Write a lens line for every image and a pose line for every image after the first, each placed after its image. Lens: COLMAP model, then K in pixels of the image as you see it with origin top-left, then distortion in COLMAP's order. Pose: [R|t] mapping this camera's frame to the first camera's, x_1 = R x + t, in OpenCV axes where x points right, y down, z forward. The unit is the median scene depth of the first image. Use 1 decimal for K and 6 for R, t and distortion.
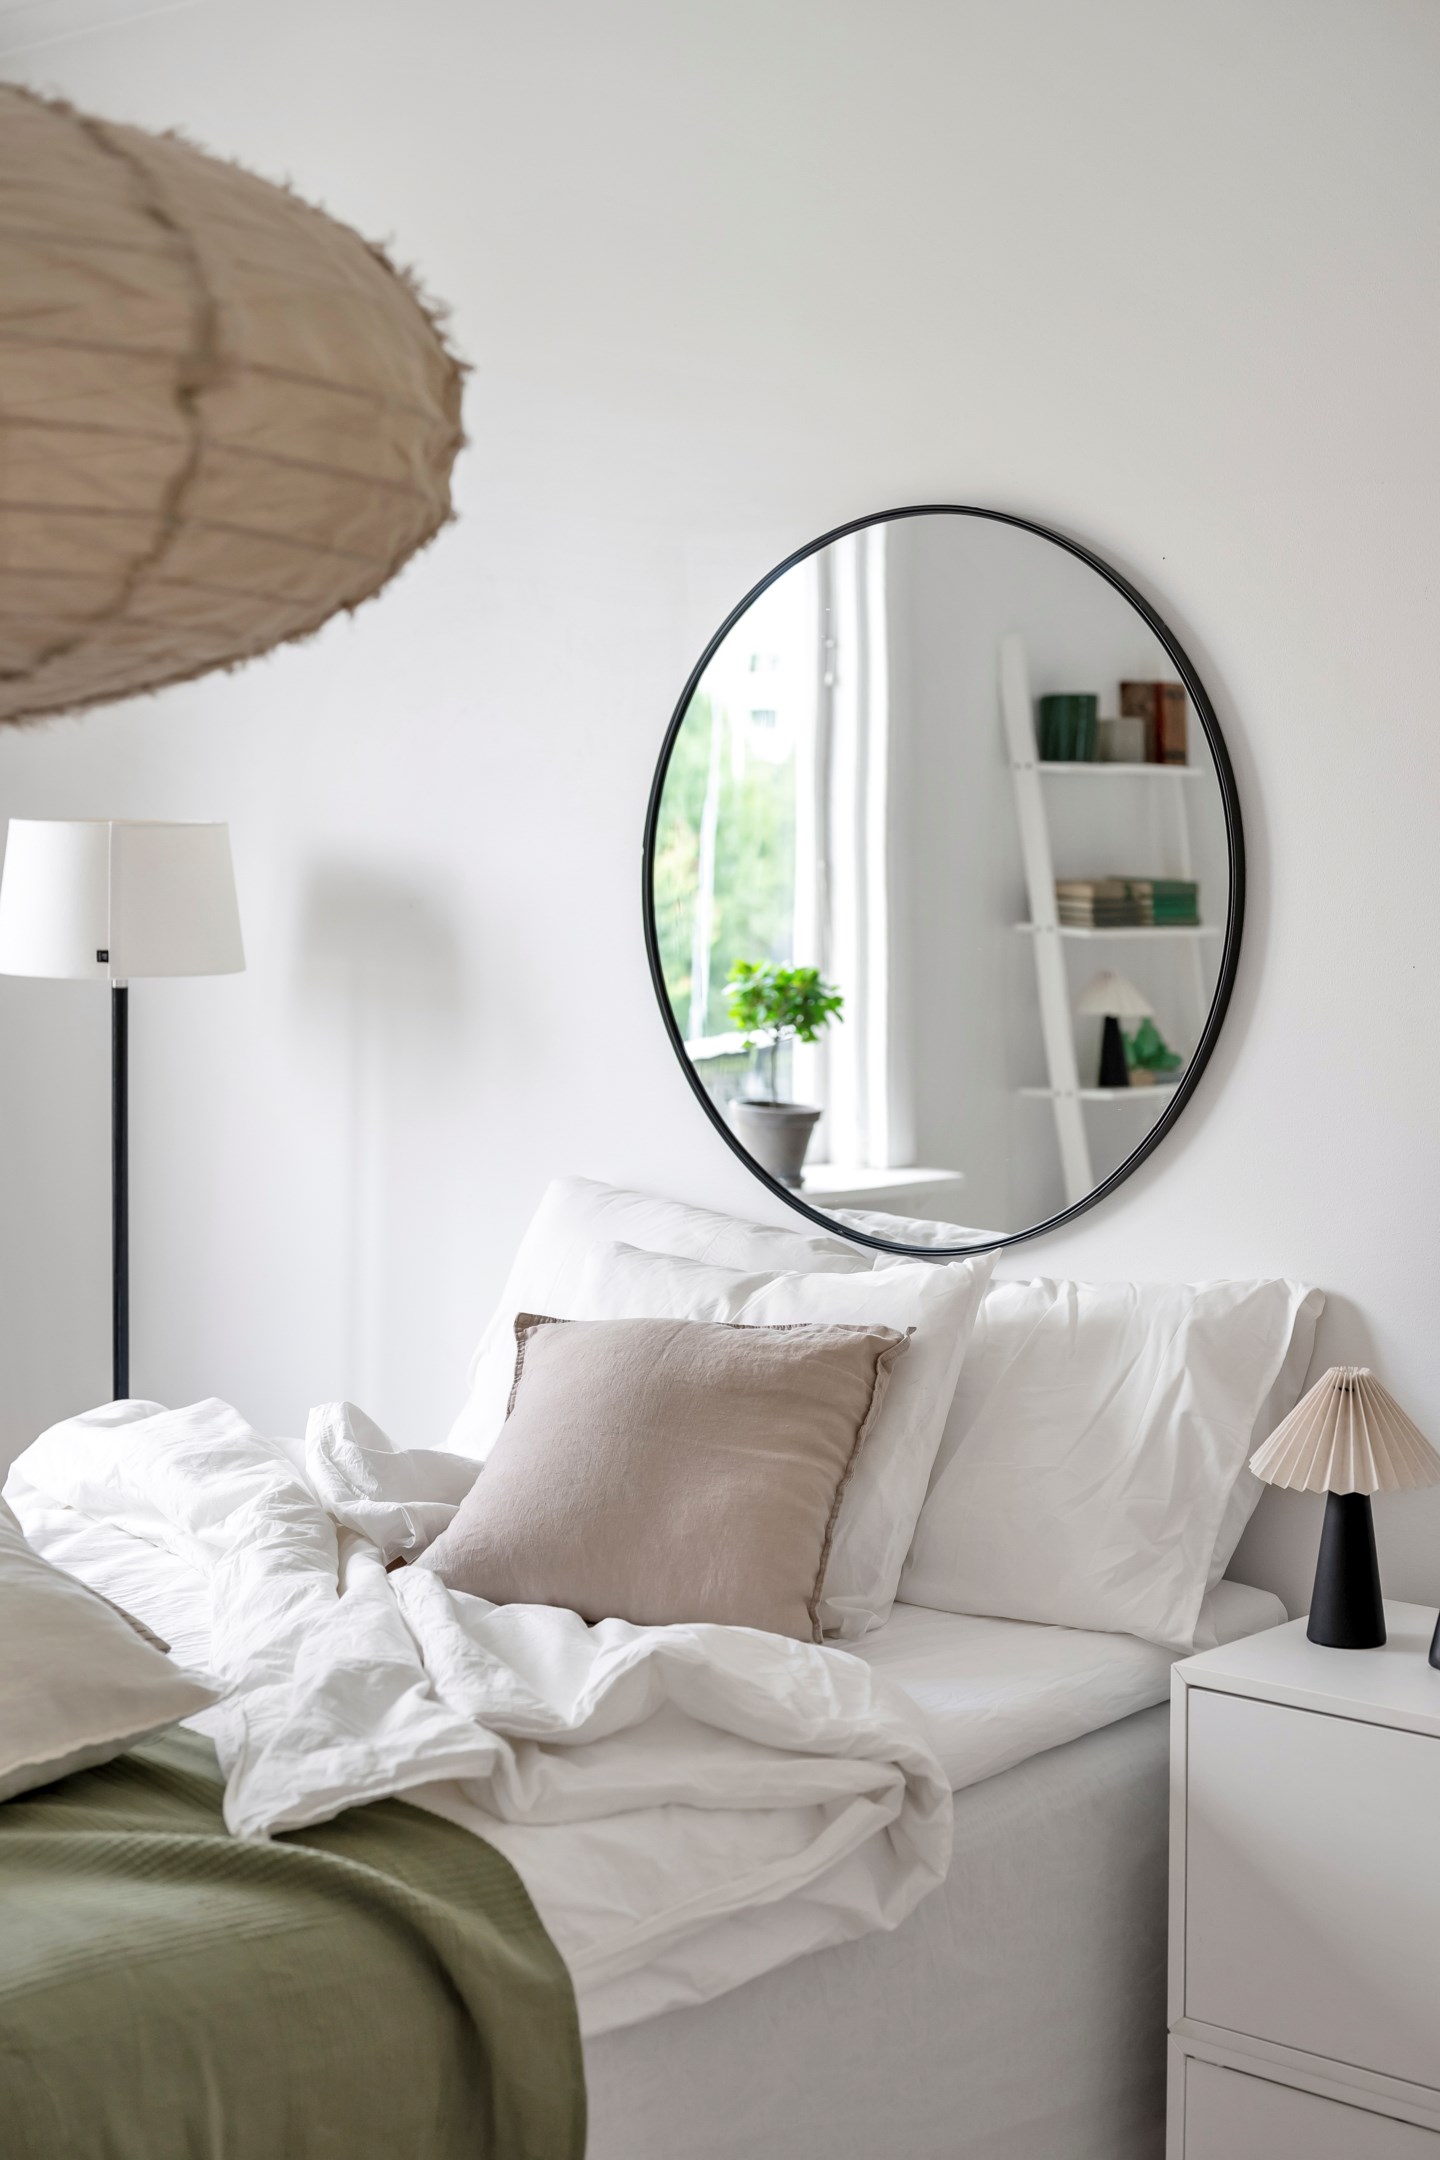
lens RADIAL K [[3138.7, 0, 711.7], [0, 3138.7, 1081.1], [0, 0, 1]] dist [-0.016691, 0.000000]
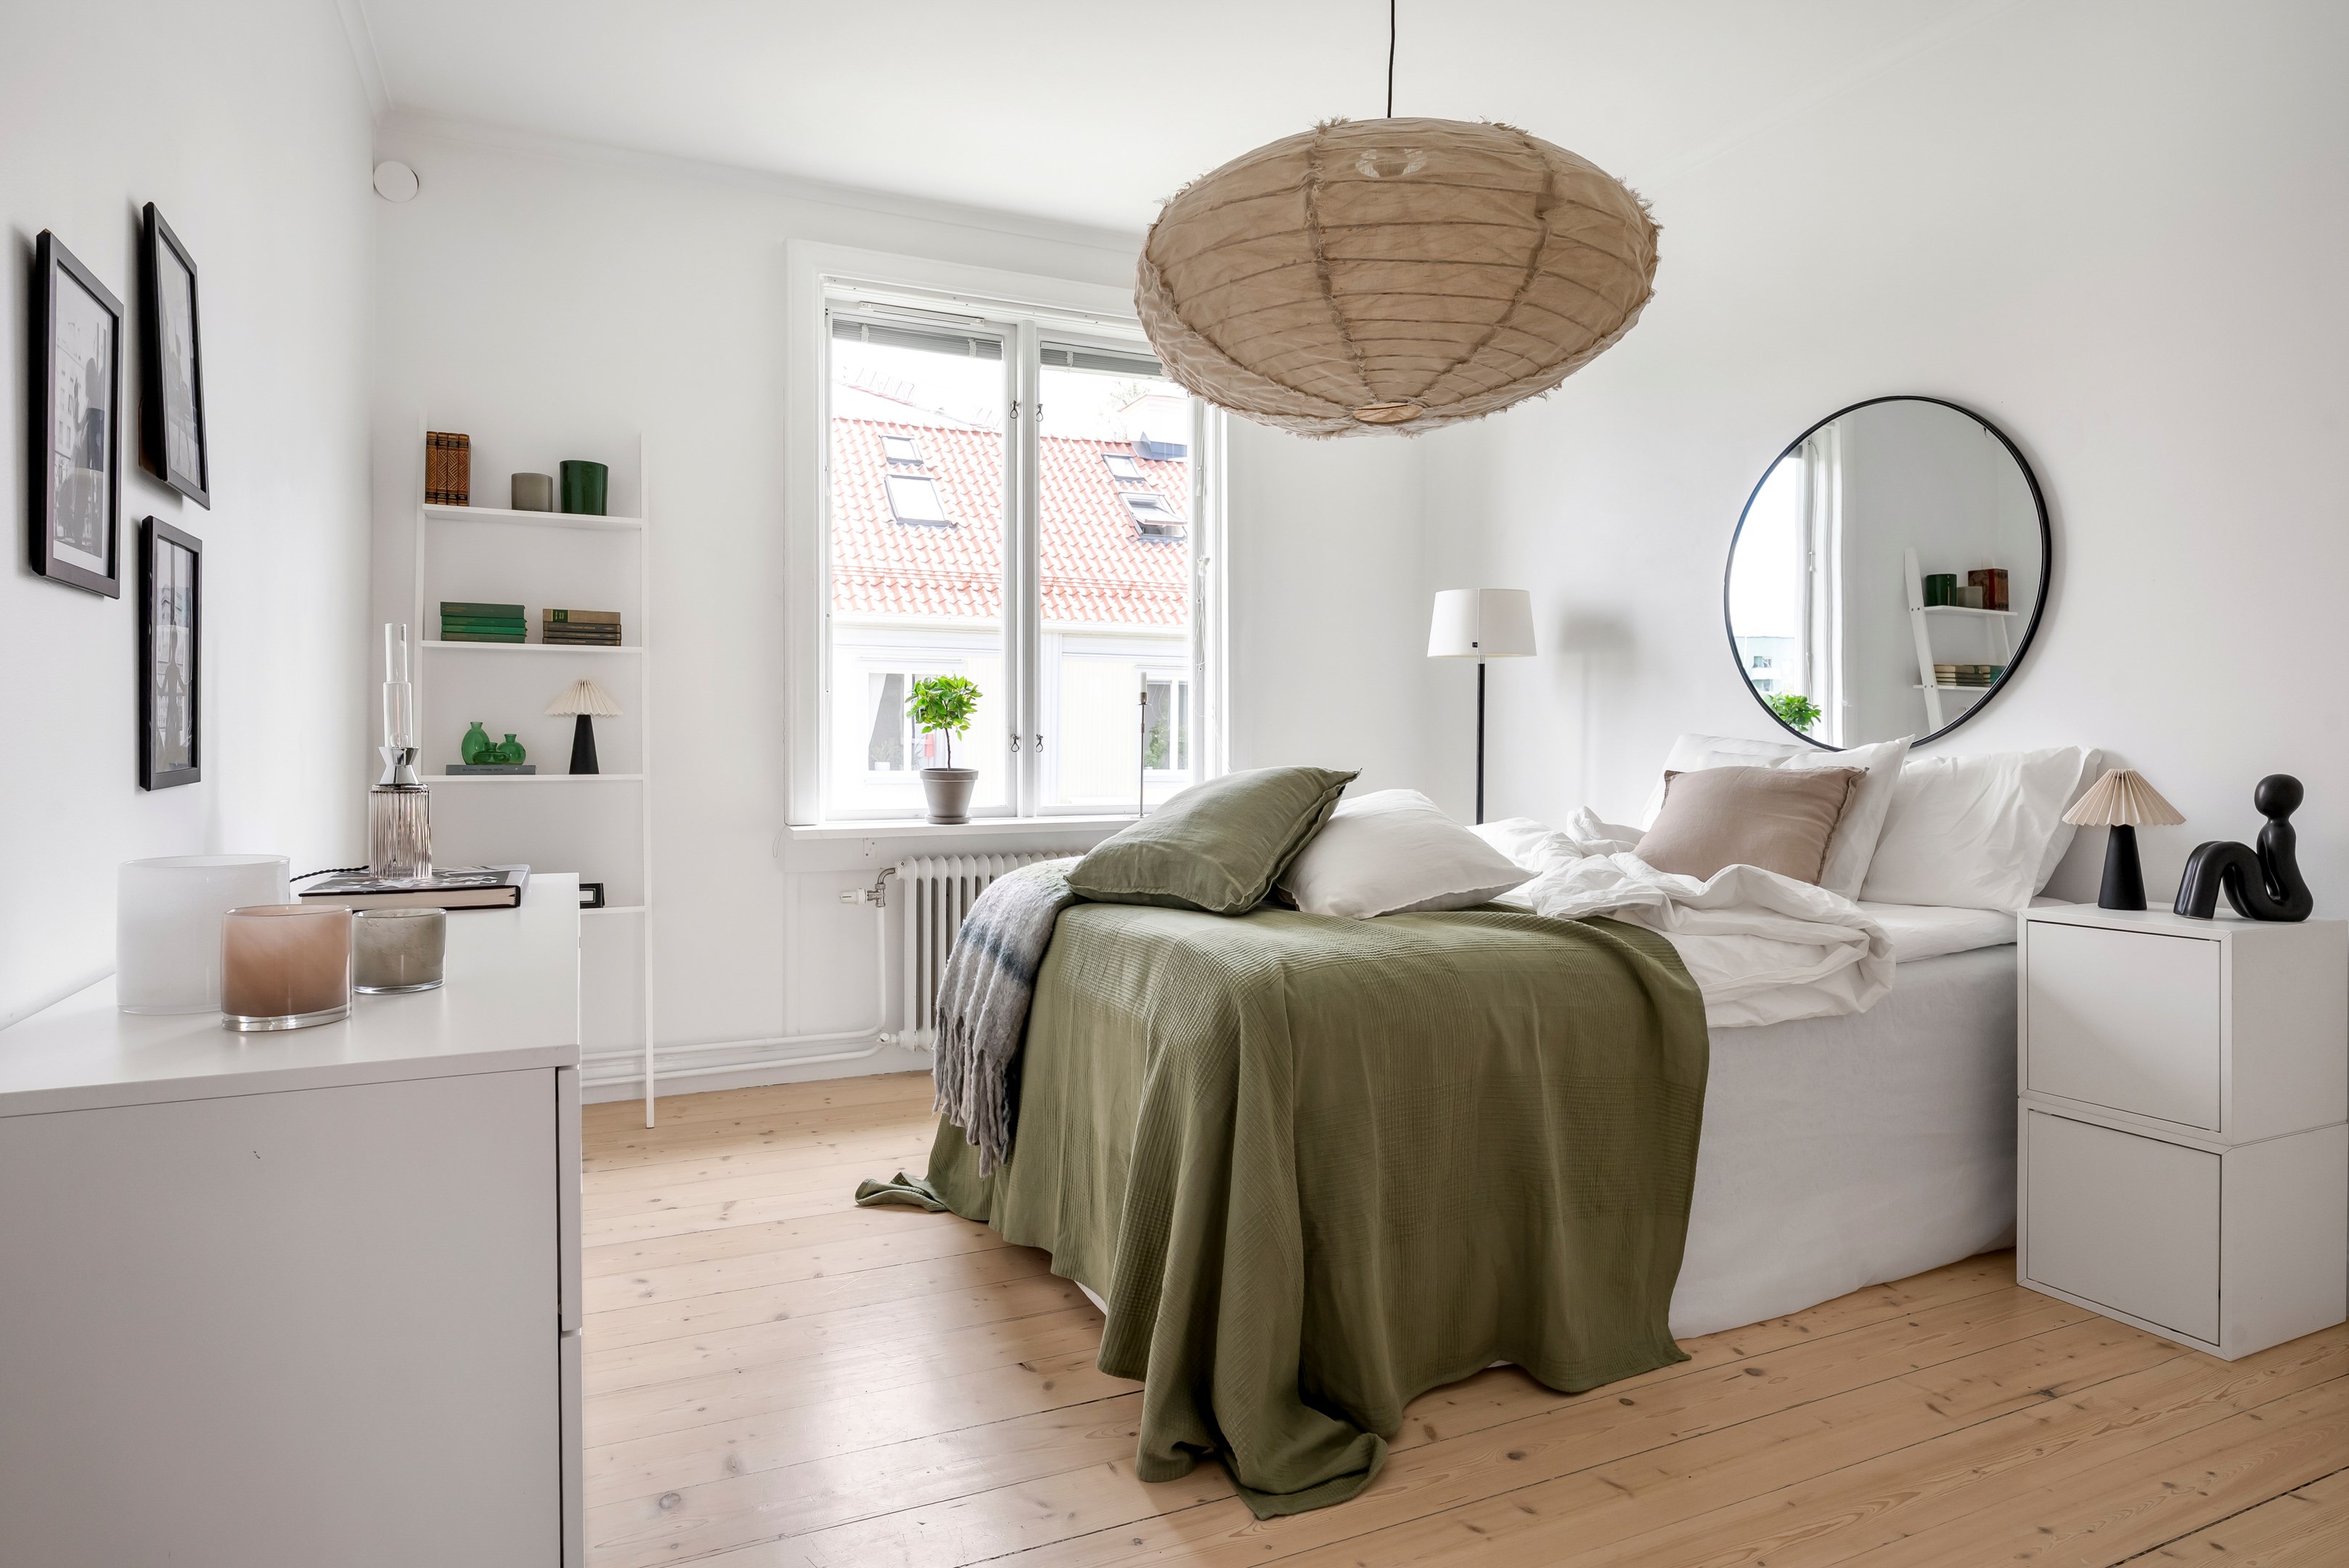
lens RADIAL K [[1357.7, 0, 1191.2], [0, 1357.7, 760.6], [0, 0, 1]] dist [0.029397, -0.000507]
pose [[0.927463, -0.000982, -0.373914, -0.014423], [-0.024387, 0.997709, -0.063110, 0.152685], [0.373119, 0.067651, 0.925314, -0.017945]]
